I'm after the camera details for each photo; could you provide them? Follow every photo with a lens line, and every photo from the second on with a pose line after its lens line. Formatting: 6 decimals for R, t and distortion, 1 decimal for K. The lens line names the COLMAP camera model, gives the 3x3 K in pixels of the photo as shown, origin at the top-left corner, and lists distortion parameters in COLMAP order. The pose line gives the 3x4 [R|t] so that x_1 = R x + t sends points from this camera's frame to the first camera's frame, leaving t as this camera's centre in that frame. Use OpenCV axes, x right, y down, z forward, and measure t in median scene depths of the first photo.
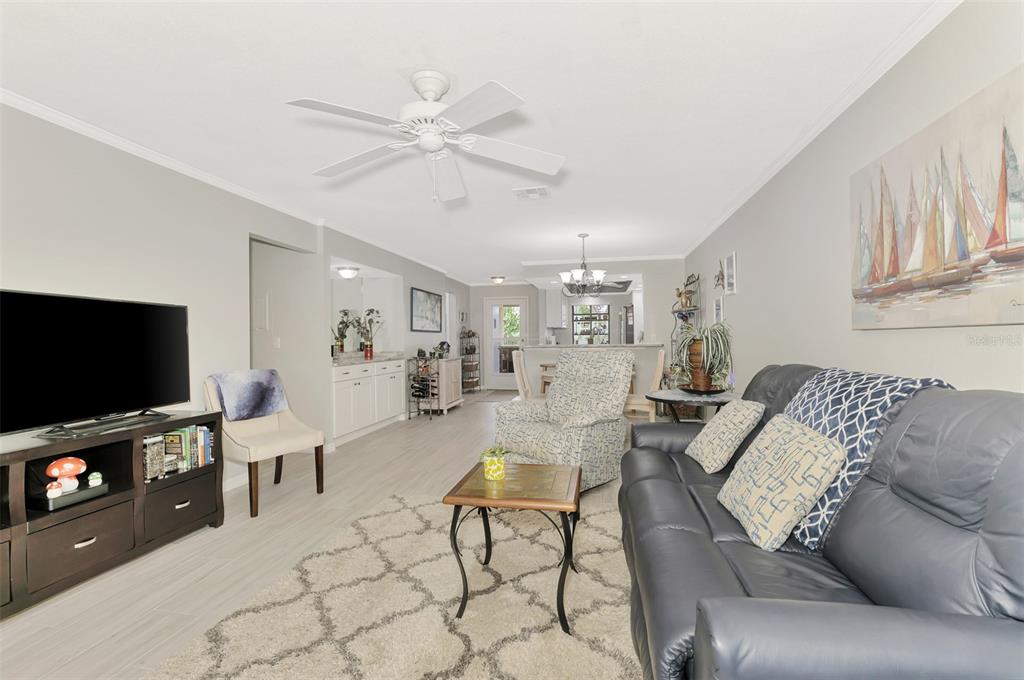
lens RADIAL K [[436.2, 0, 528.8], [0, 436.2, 340.1], [0, 0, 1]] dist [0.002220, -0.000209]
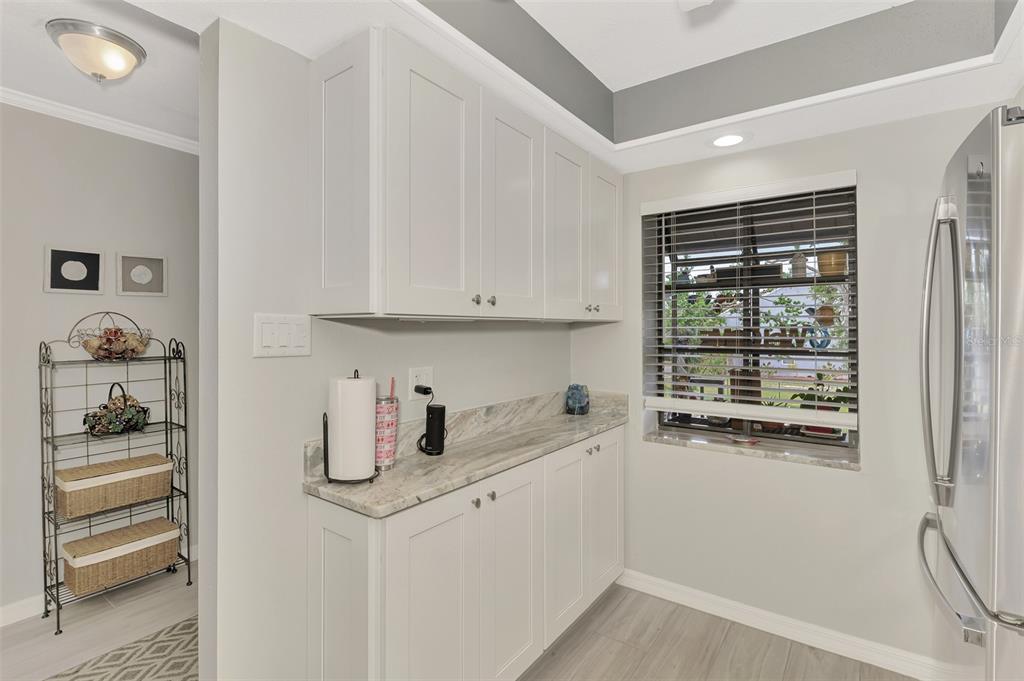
lens RADIAL K [[484.1, 0, 514.0], [0, 484.1, 332.9], [0, 0, 1]] dist [0.000509, 0.000254]
pose [[0.890175, 0.015707, -0.455348, 0.813259], [-0.016087, 0.999866, 0.003040, -0.114730], [0.455335, 0.004619, 0.890308, 4.028014]]
